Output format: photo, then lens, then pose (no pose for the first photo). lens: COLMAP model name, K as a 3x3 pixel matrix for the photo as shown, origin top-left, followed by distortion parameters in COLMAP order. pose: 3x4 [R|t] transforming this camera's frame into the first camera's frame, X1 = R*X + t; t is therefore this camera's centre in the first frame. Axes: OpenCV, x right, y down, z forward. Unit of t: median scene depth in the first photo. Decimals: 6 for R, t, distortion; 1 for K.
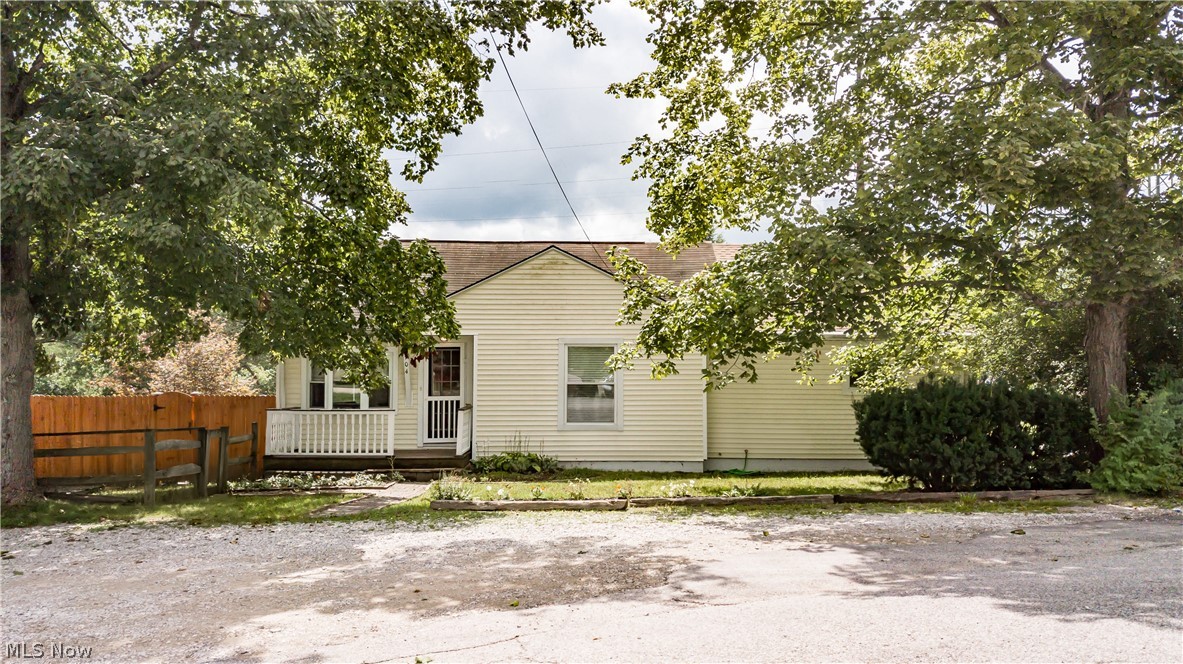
lens RADIAL K [[930.0, 0, 592.7], [0, 930.0, 331.9], [0, 0, 1]] dist [0.005374, 0.000352]
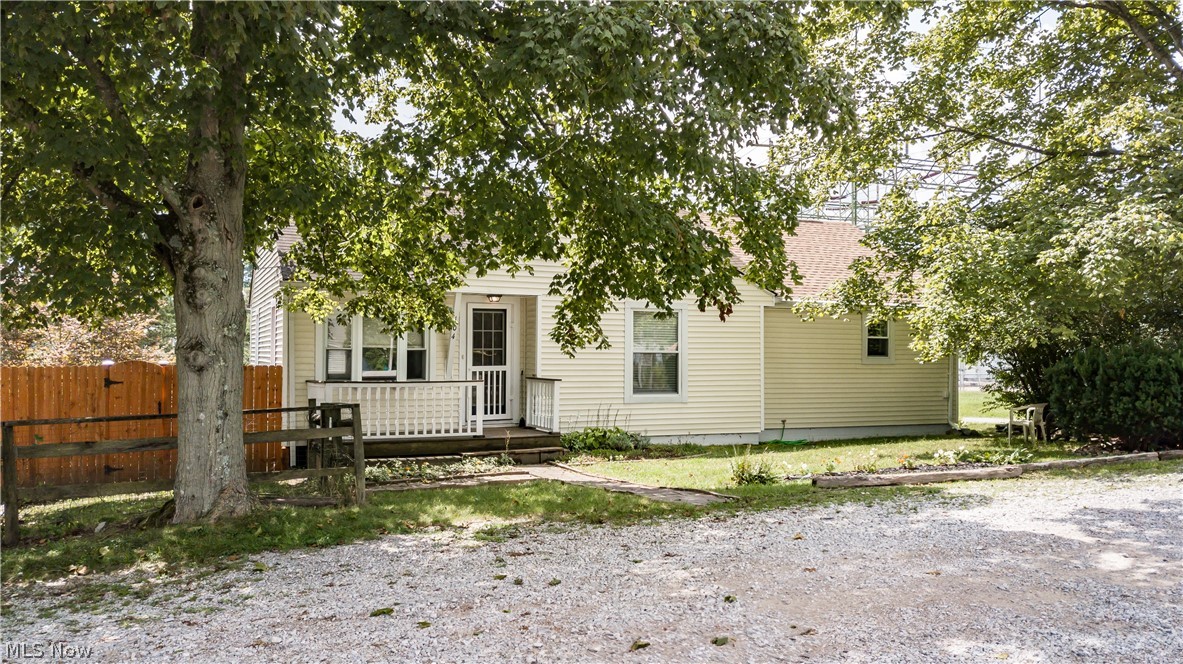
lens RADIAL K [[930.0, 0, 591.4], [0, 930.0, 334.4], [0, 0, 1]] dist [0.005374, 0.000352]
pose [[0.931850, 0.007920, 0.362757, -0.413768], [-0.016029, 0.999684, 0.019352, 0.024075], [-0.362489, -0.023848, 0.931683, 0.185144]]
